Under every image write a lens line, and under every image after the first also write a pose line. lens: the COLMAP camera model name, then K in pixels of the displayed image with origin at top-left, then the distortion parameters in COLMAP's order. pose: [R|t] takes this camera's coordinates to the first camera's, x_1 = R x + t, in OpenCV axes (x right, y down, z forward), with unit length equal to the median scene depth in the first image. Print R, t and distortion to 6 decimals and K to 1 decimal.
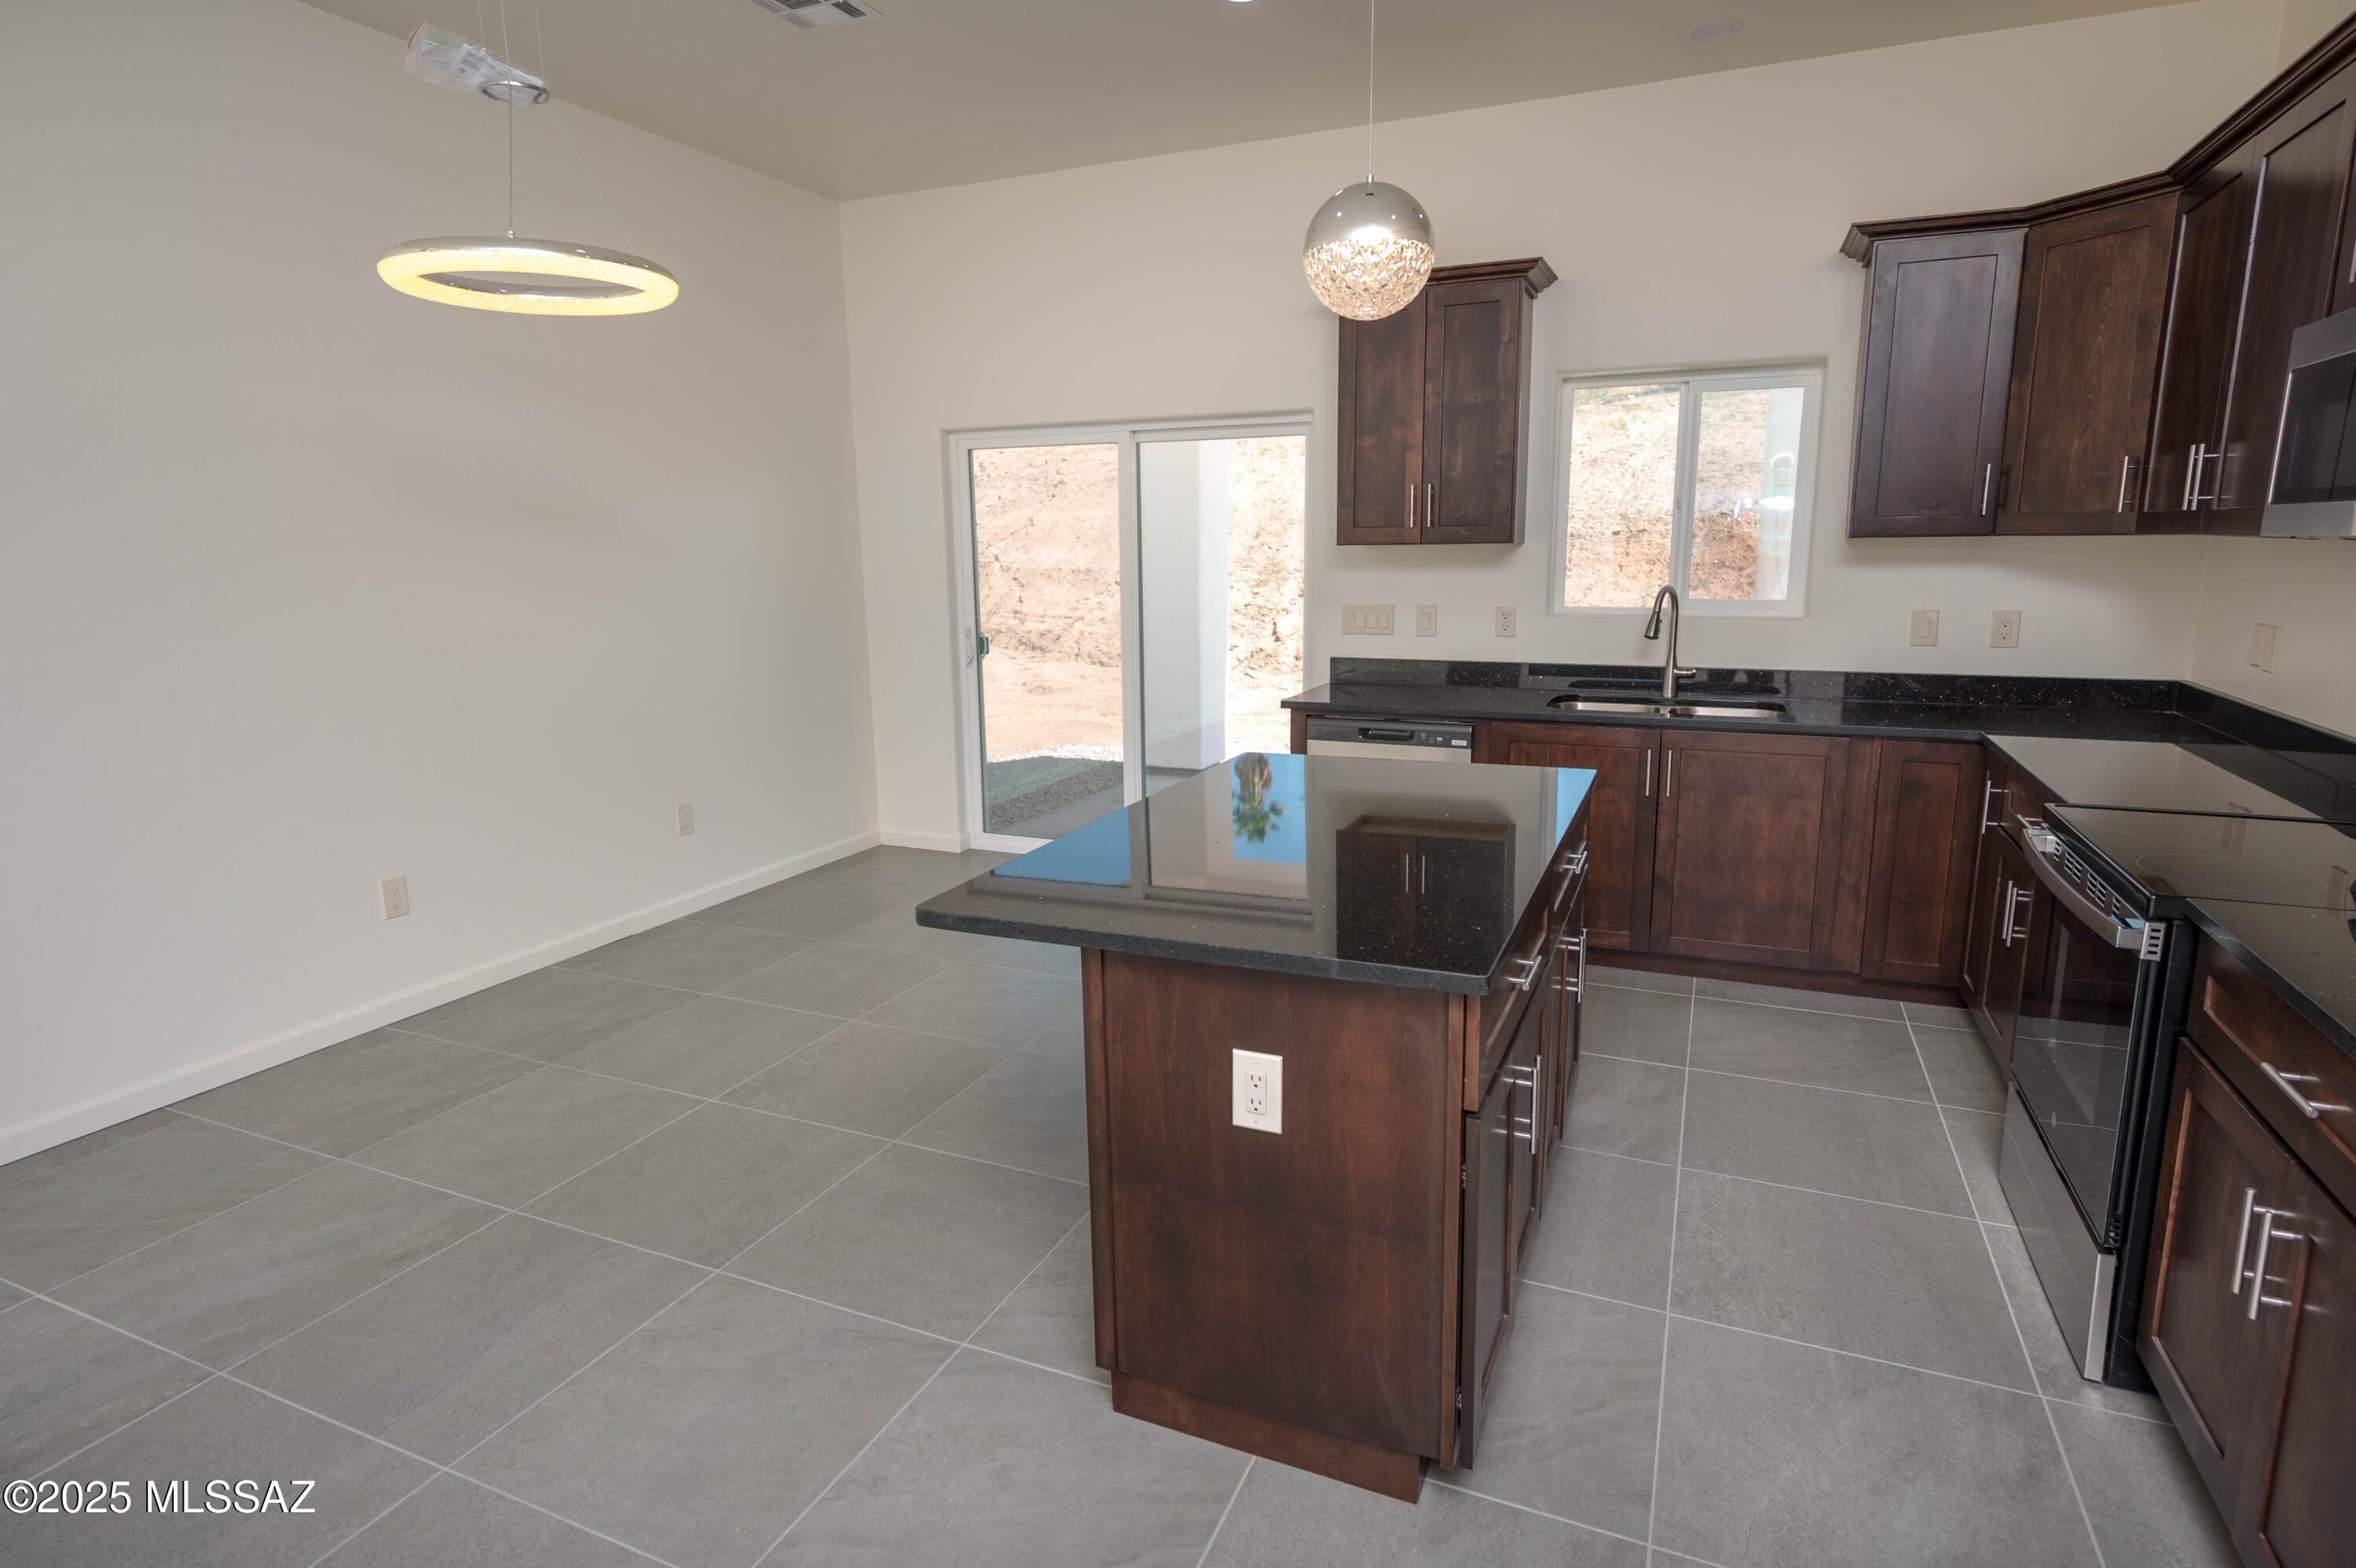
lens RADIAL K [[1234.2, 0, 1178.0], [0, 1234.2, 784.0], [0, 0, 1]] dist [-0.001630, 0.000202]
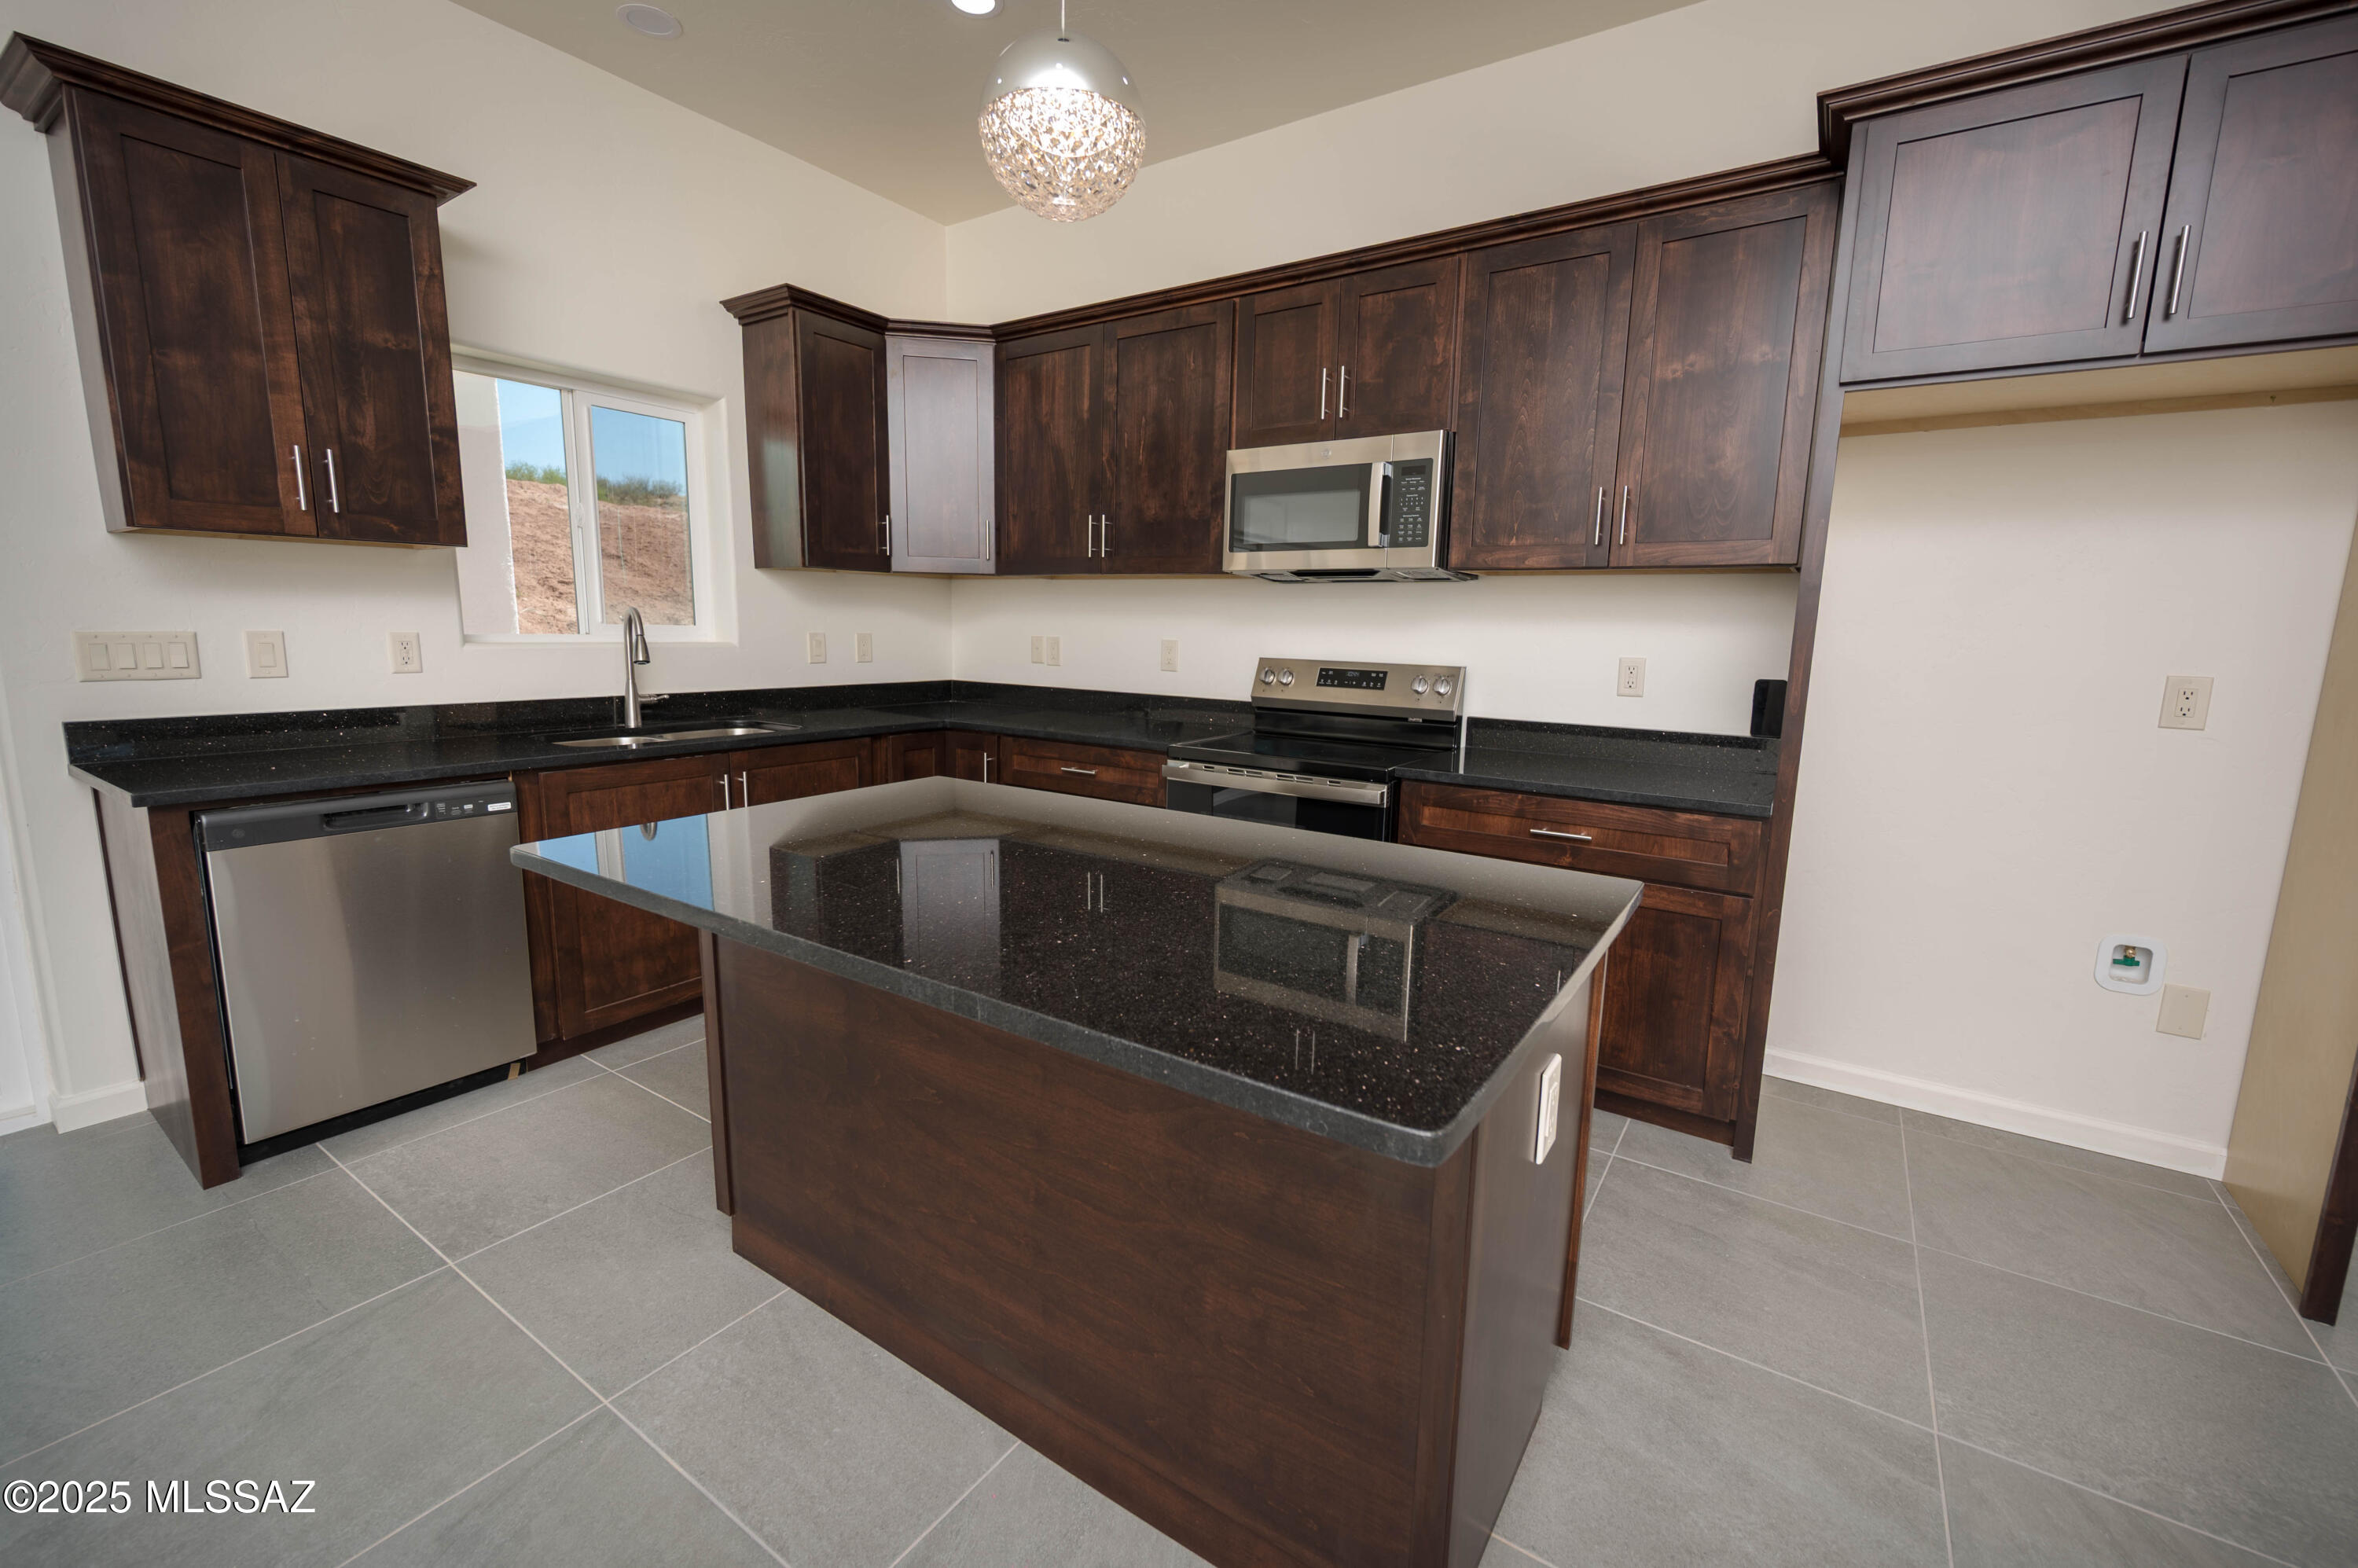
lens RADIAL K [[945.9, 0, 1179.0], [0, 945.9, 784.0], [0, 0, 1]] dist [-0.002823, -0.000479]
pose [[0.173794, -0.143996, 0.974197, -0.259877], [0.170574, 0.978701, 0.114232, -0.042343], [-0.969897, 0.146320, 0.194655, 0.485154]]
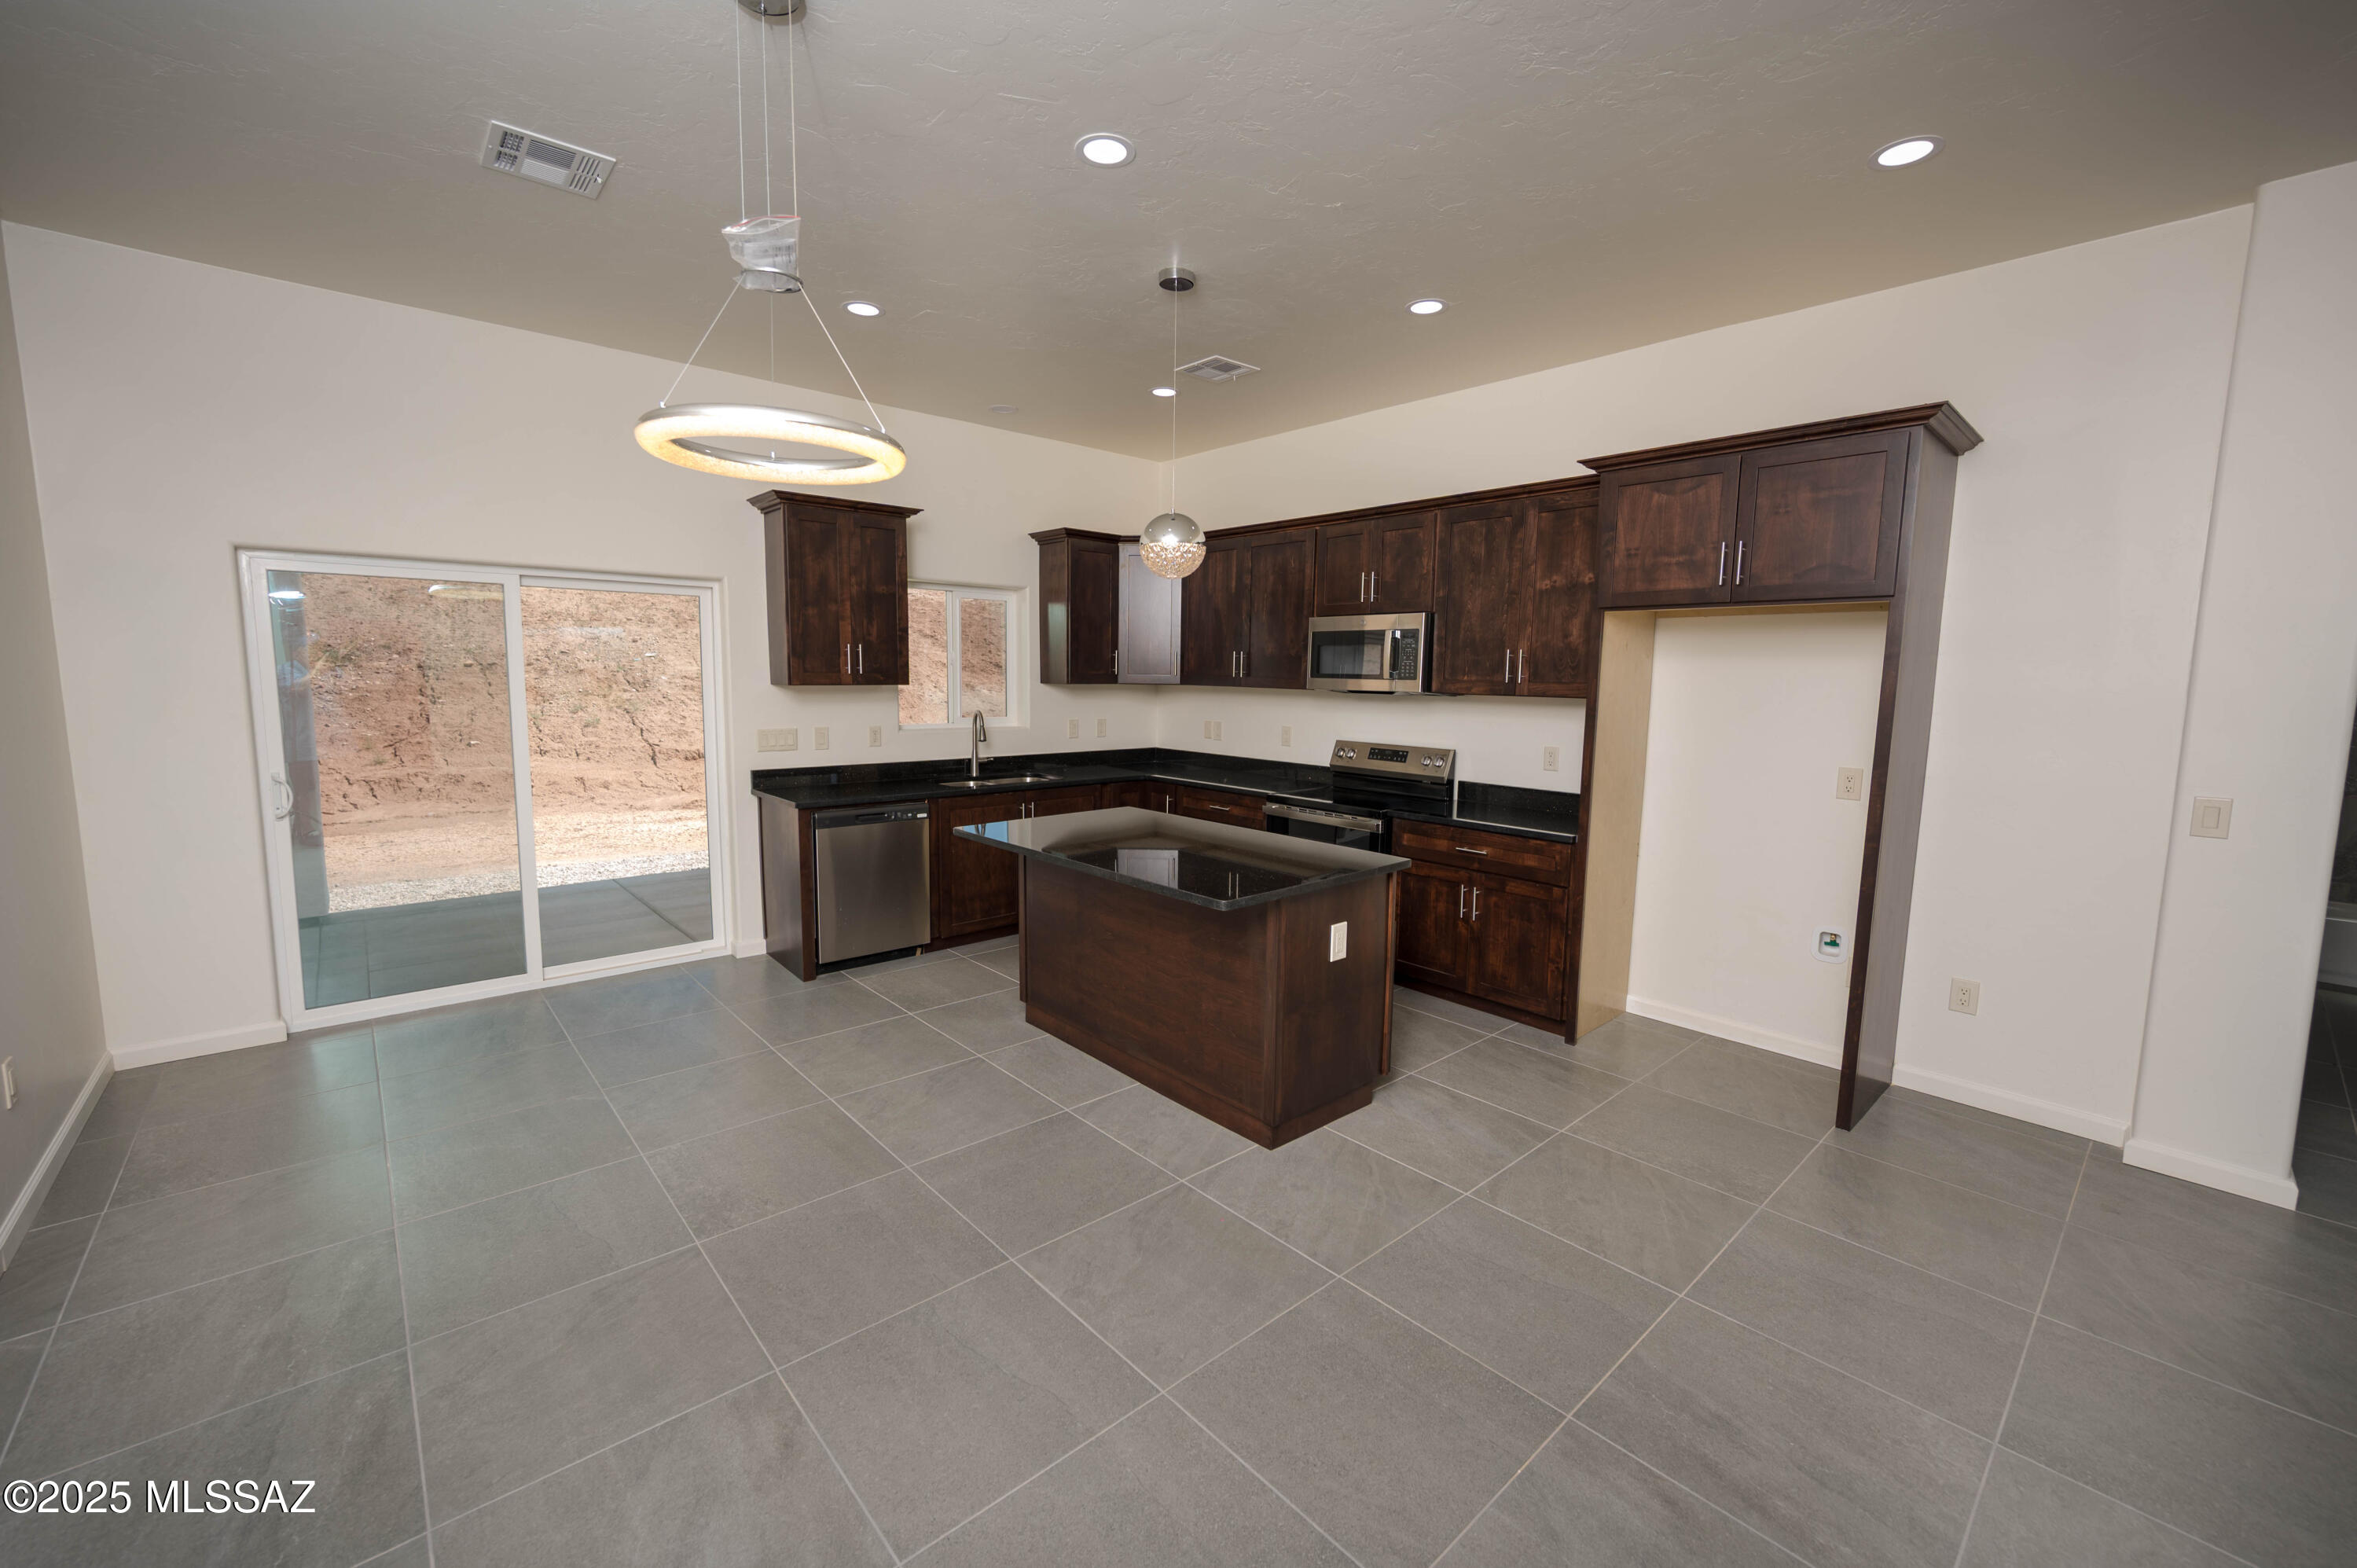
lens RADIAL K [[945.5, 0, 1178.5], [0, 945.5, 784.0], [0, 0, 1]] dist [-0.002823, -0.000479]
pose [[0.413791, -0.090638, 0.905849, -0.687695], [0.159353, 0.986880, 0.025953, -0.051910], [-0.896317, 0.133610, 0.422805, 0.223955]]
